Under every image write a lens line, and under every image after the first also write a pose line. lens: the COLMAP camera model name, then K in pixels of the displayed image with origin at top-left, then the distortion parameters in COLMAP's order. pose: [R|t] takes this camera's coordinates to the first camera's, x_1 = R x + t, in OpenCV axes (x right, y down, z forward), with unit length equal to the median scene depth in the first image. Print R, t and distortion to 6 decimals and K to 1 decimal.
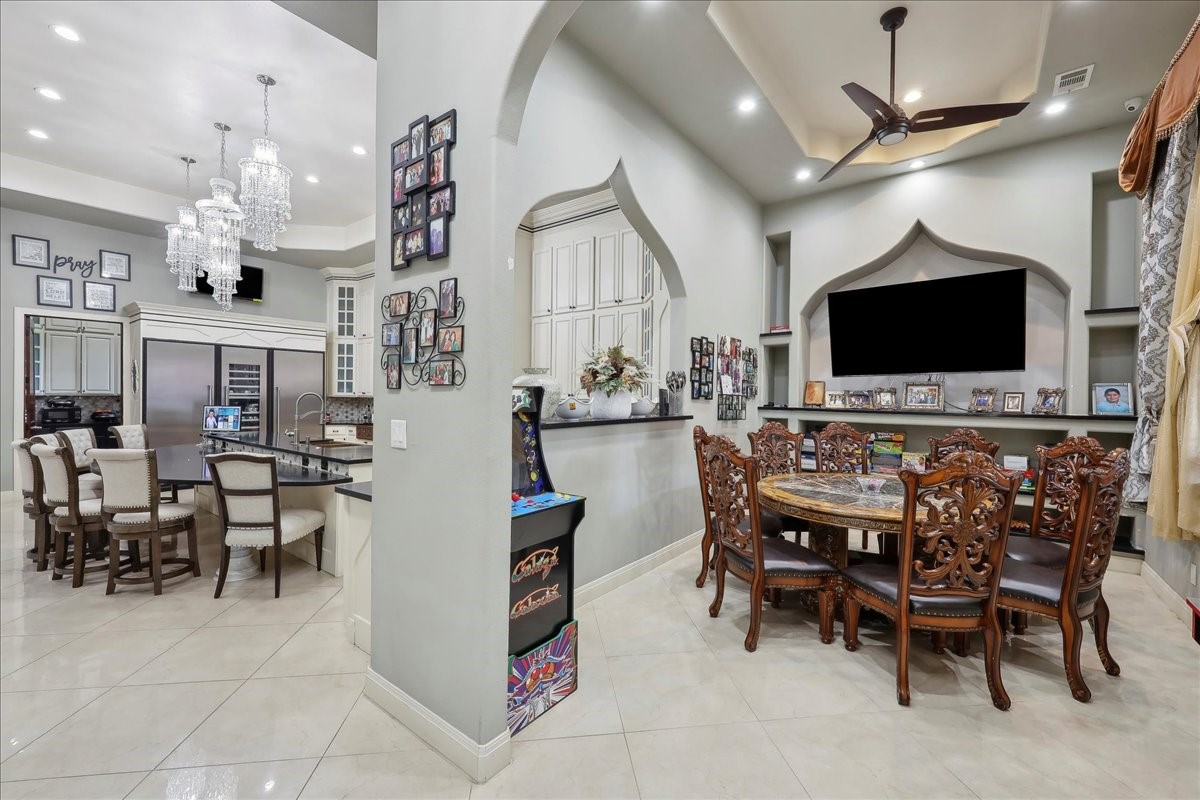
lens RADIAL K [[471.2, 0, 599.7], [0, 471.2, 395.5], [0, 0, 1]] dist [-0.001454, -0.000307]
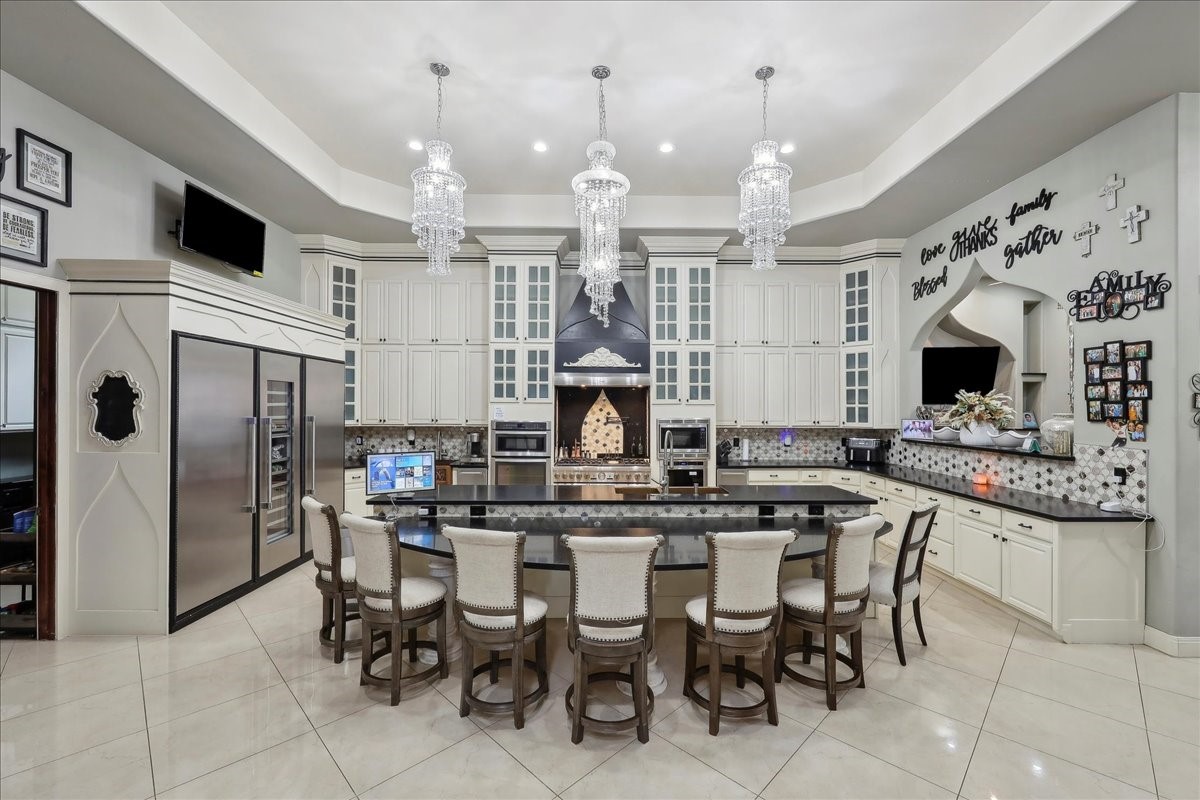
lens RADIAL K [[495.1, 0, 602.5], [0, 495.1, 405.0], [0, 0, 1]] dist [-0.000895, -0.000803]
pose [[0.775724, -0.007994, 0.631022, -0.900770], [0.009365, 0.999955, 0.001155, -0.034501], [-0.631003, 0.005014, 0.775764, 0.258891]]
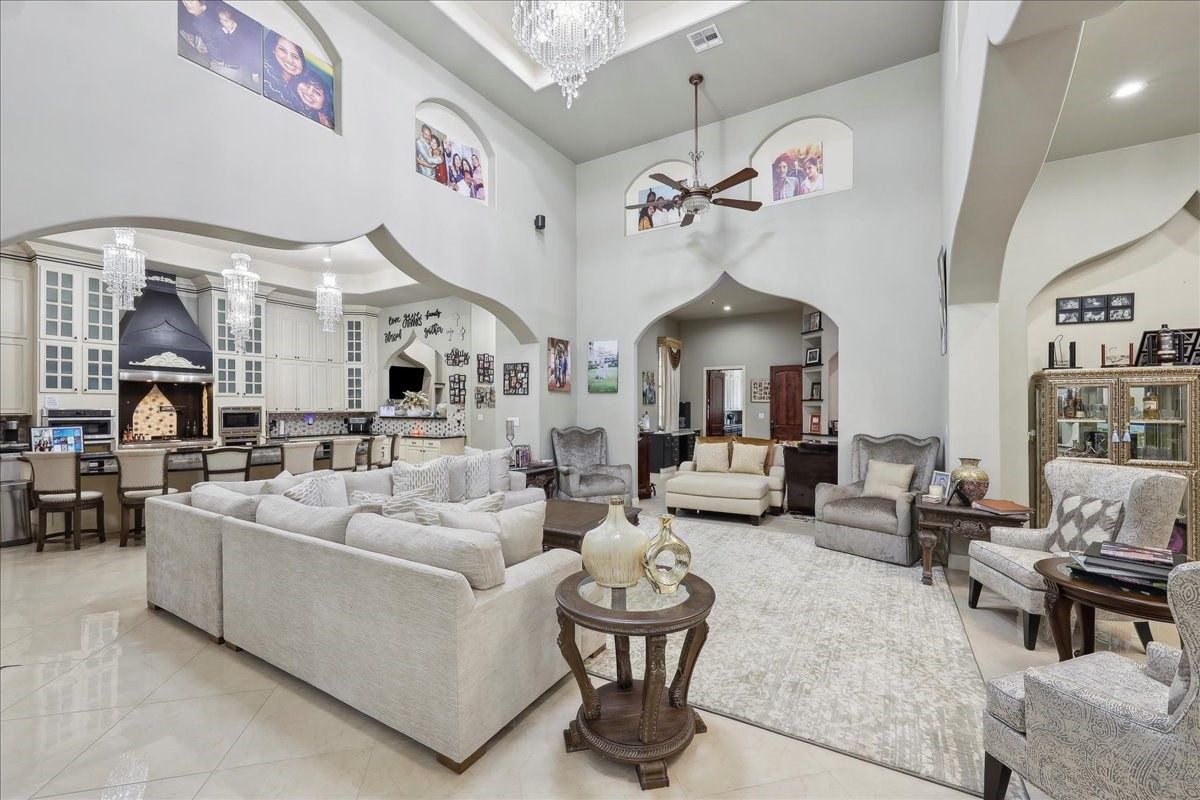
lens RADIAL K [[495.1, 0, 602.5], [0, 495.1, 405.0], [0, 0, 1]] dist [-0.000895, -0.000803]
pose [[-0.125084, -0.006936, 0.992122, -1.615652], [0.006564, 0.999948, 0.007818, -0.015343], [-0.992124, 0.007490, -0.125032, 0.086985]]
